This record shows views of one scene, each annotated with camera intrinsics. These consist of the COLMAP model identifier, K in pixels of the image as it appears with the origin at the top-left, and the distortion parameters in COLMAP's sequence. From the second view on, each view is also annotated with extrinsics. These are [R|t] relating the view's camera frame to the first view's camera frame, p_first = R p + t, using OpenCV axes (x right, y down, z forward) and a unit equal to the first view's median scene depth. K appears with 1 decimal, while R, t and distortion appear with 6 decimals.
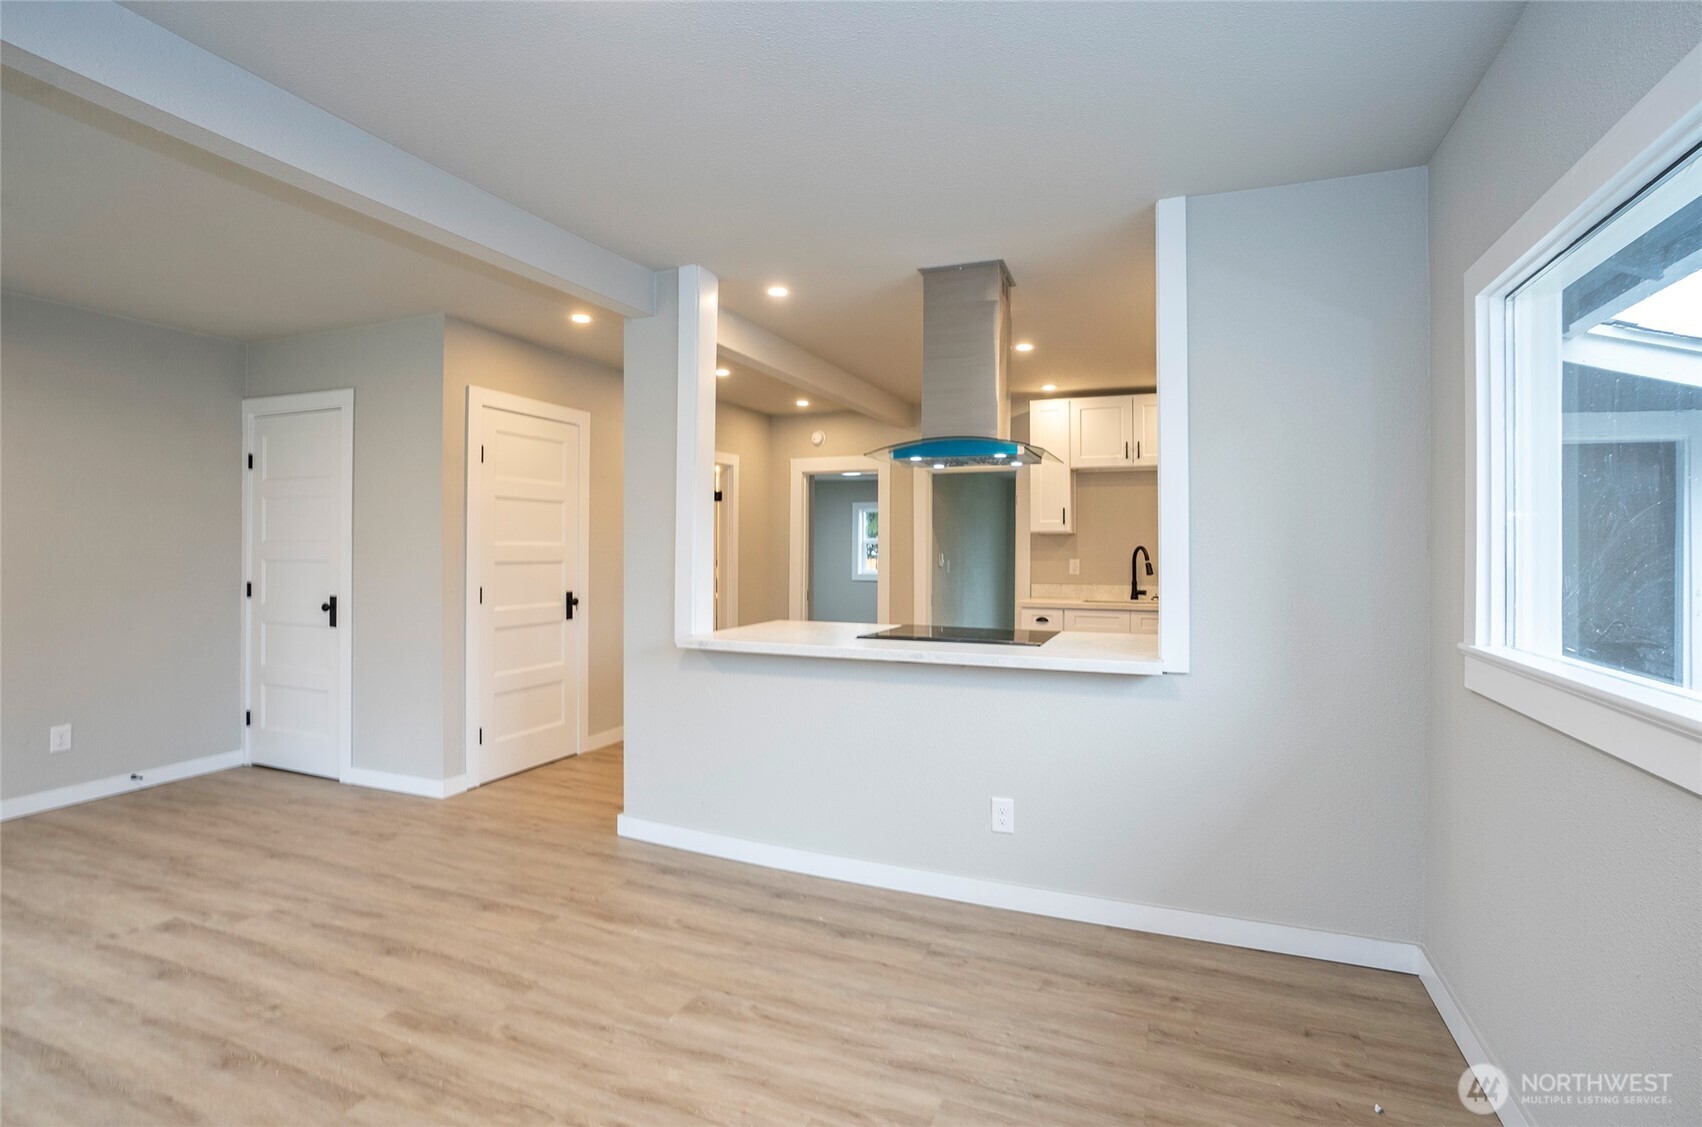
lens RADIAL K [[824.5, 0, 860.8], [0, 824.5, 535.9], [0, 0, 1]] dist [-0.062168, 0.027941]
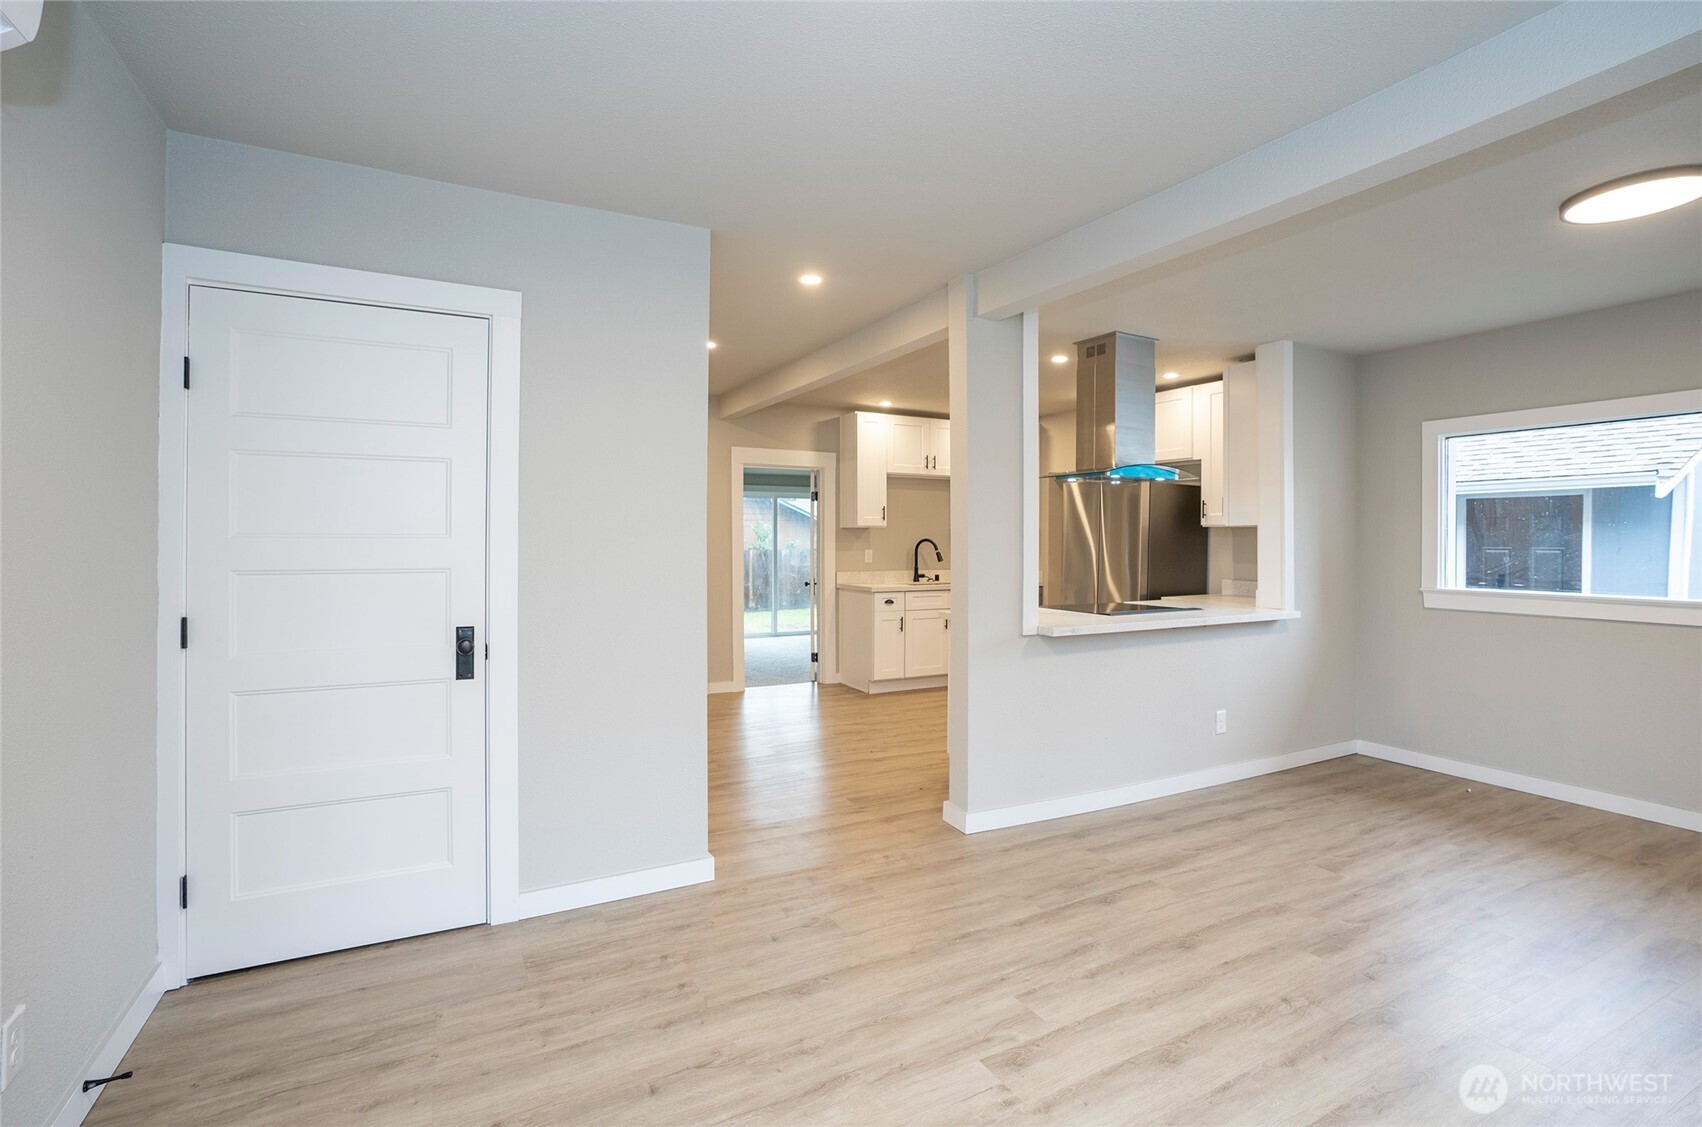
lens RADIAL K [[811.0, 0, 864.3], [0, 811.0, 543.2], [0, 0, 1]] dist [-0.059502, 0.026550]
pose [[0.626547, -0.004601, 0.779370, -1.519774], [-0.017693, 0.999641, 0.020126, -0.009749], [-0.779183, -0.026399, 0.626241, 0.648448]]
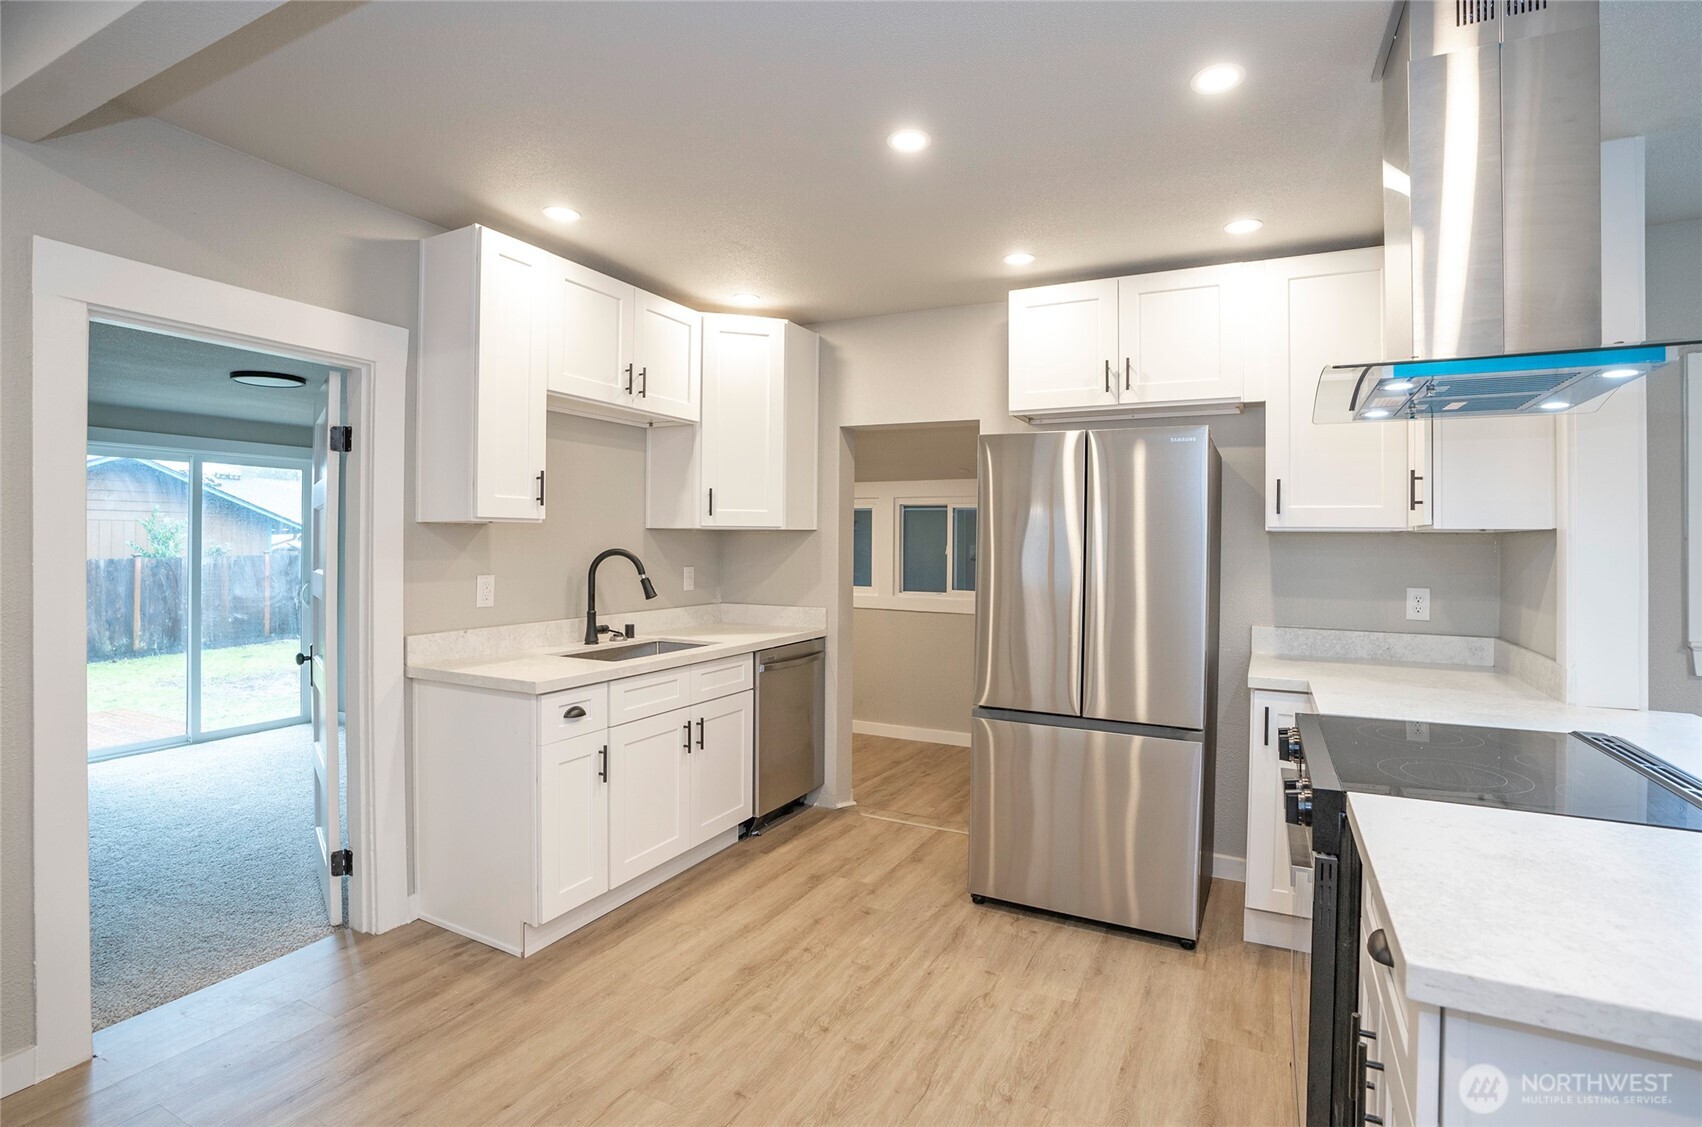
lens RADIAL K [[824.5, 0, 860.8], [0, 824.5, 535.9], [0, 0, 1]] dist [-0.062168, 0.027941]
pose [[0.083325, 0.003956, 0.996515, -0.482193], [-0.026320, 0.999652, -0.001768, -0.001001], [-0.996175, -0.026081, 0.083400, 1.724751]]
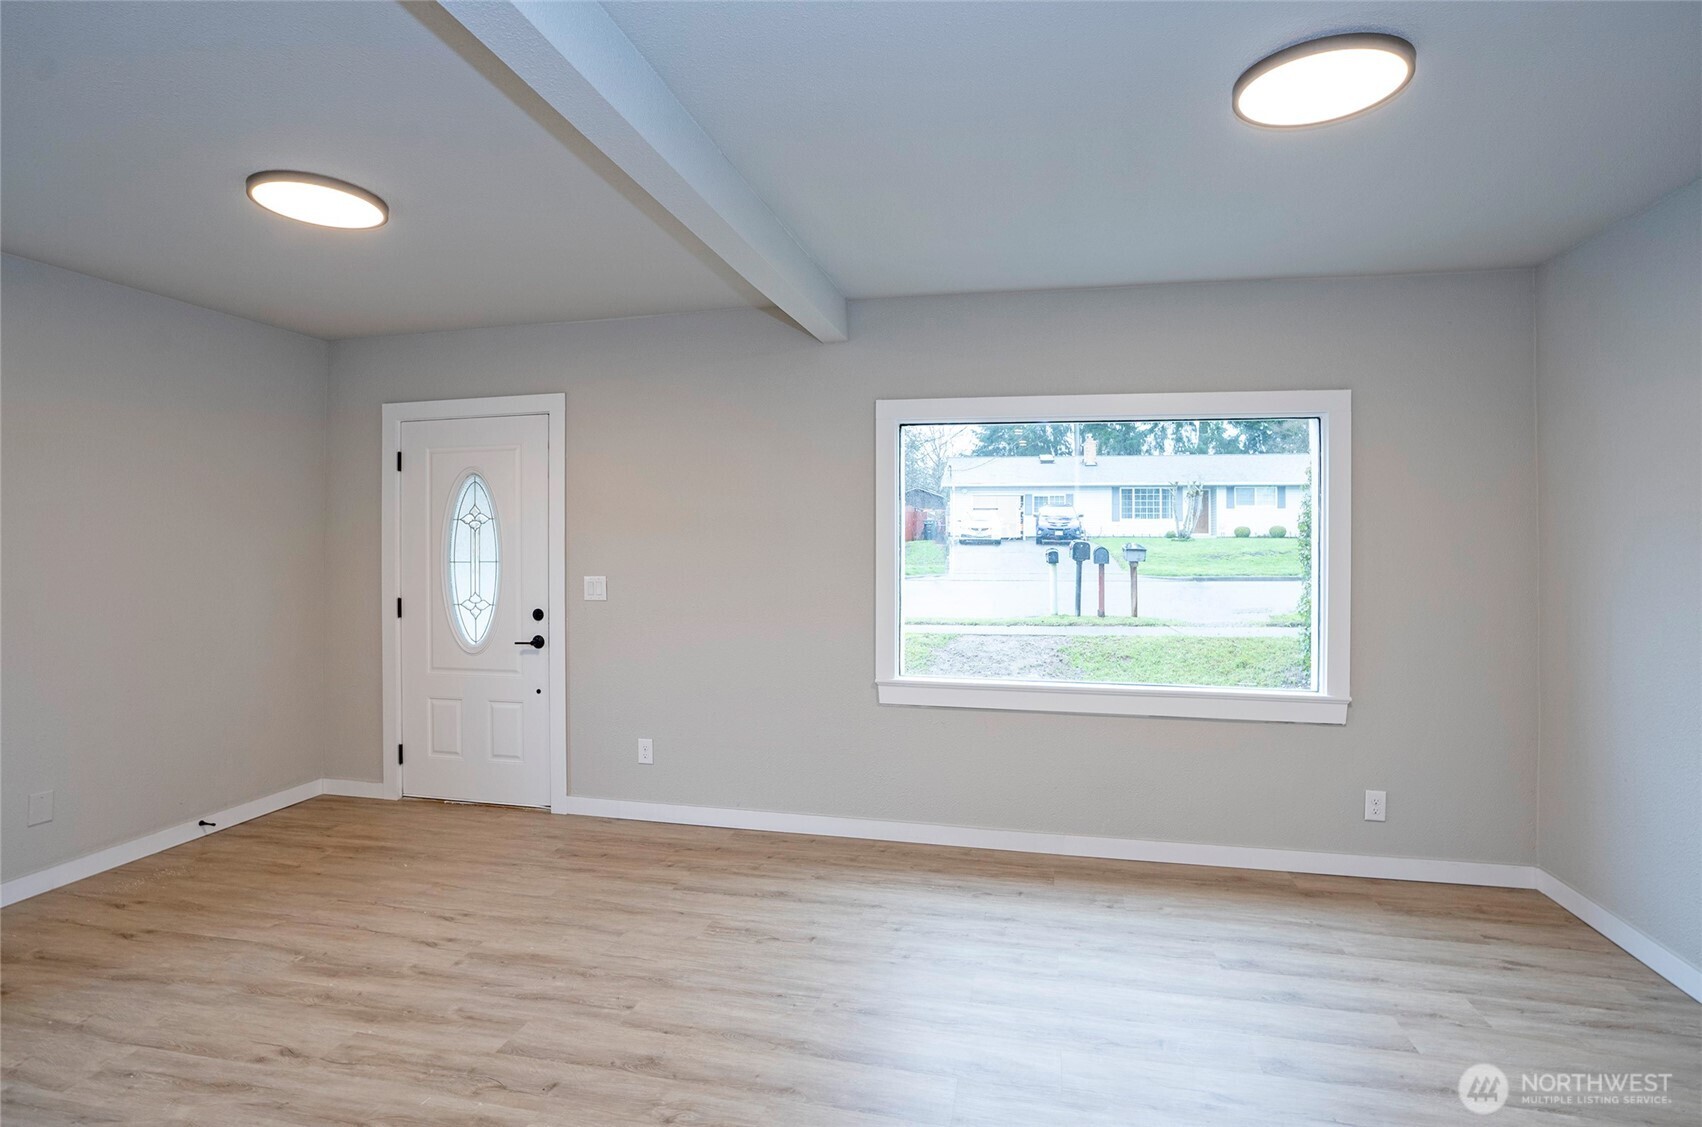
lens RADIAL K [[811.0, 0, 864.3], [0, 811.0, 543.2], [0, 0, 1]] dist [-0.059502, 0.026550]
pose [[-0.984551, -0.005217, -0.175023, -0.641542], [-0.000722, 0.999669, -0.025736, -0.005566], [0.175099, -0.025212, -0.984228, 1.527040]]
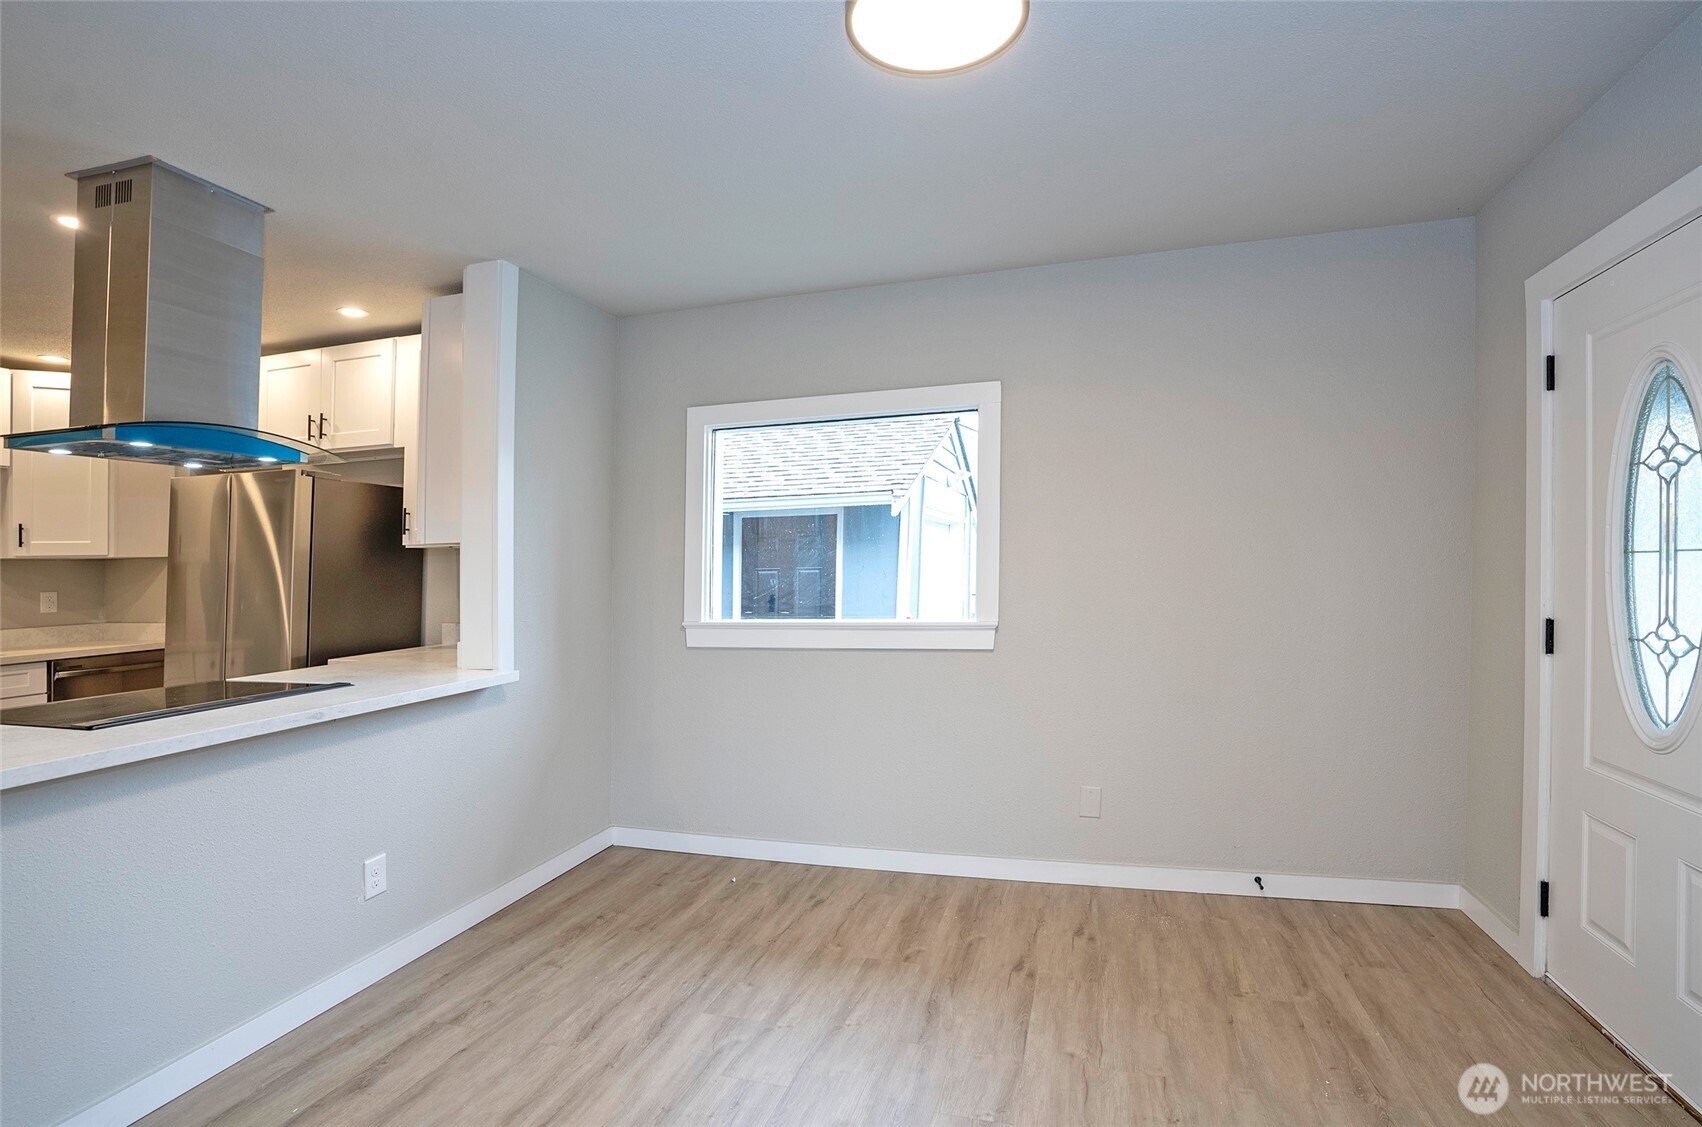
lens RADIAL K [[792.7, 0, 856.3], [0, 792.7, 565.9], [0, 0, 1]] dist [-0.073159, 0.031816]
pose [[-0.103645, -0.000672, 0.994614, -0.774864], [-0.000304, 1.000000, 0.000644, 0.004756], [-0.994614, -0.000235, -0.103645, 0.616717]]
